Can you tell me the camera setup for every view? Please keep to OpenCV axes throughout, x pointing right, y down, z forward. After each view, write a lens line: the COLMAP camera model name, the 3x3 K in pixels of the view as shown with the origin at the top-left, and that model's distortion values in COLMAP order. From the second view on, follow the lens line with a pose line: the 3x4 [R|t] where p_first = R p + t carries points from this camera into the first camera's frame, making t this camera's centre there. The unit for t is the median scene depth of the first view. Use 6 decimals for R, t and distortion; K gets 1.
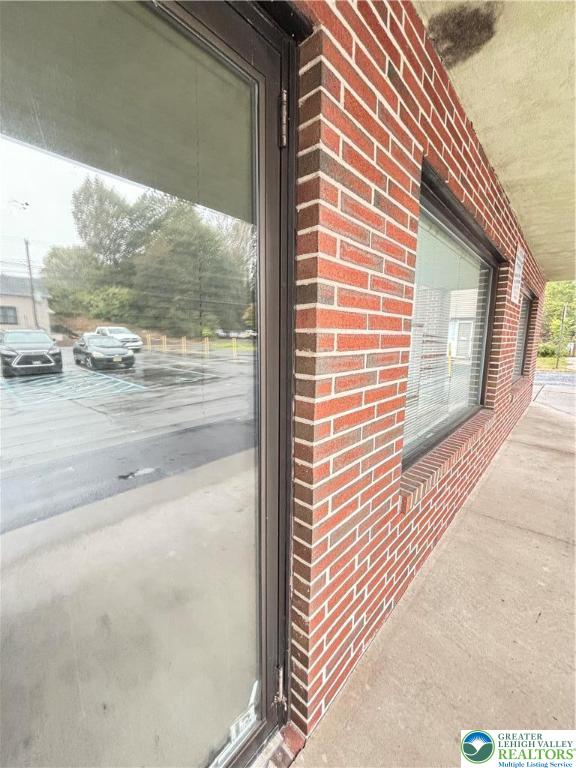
lens RADIAL K [[308.7, 0, 280.6], [0, 308.7, 385.7], [0, 0, 1]] dist [-0.010921, -0.000382]
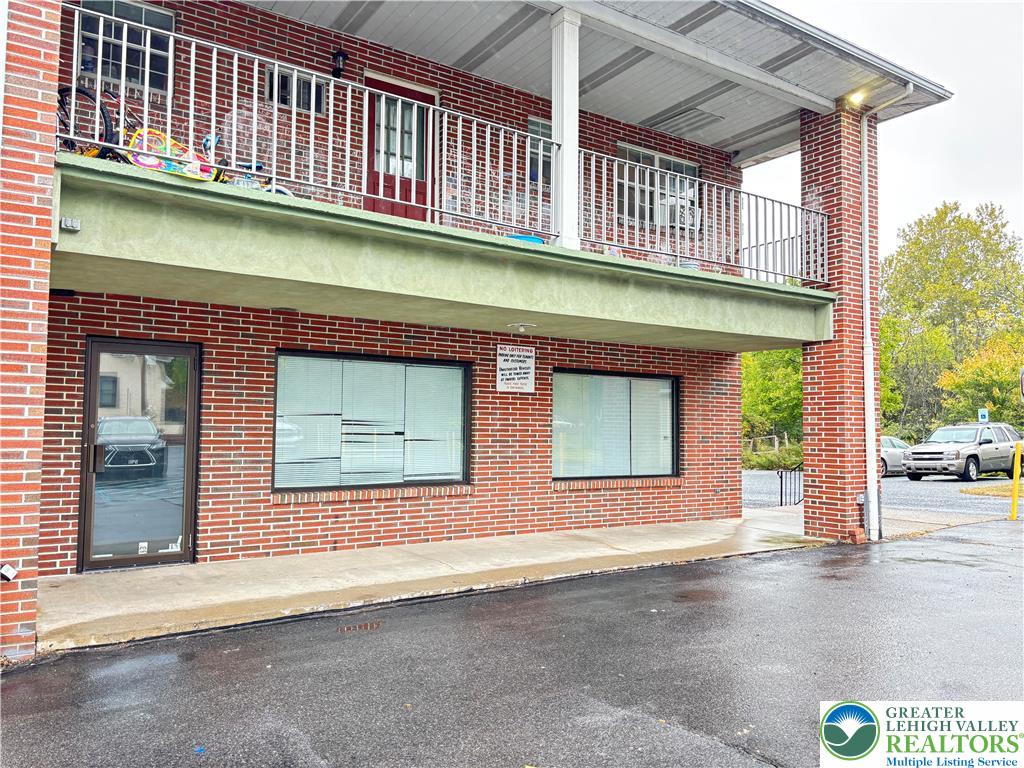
lens RADIAL K [[767.5, 0, 517.0], [0, 767.5, 391.8], [0, 0, 1]] dist [0.033457, -0.034096]
pose [[0.976597, -0.024964, -0.213622, 0.500841], [-0.017751, 0.980496, -0.195733, 0.107288], [0.214342, 0.194945, 0.957107, -0.606426]]
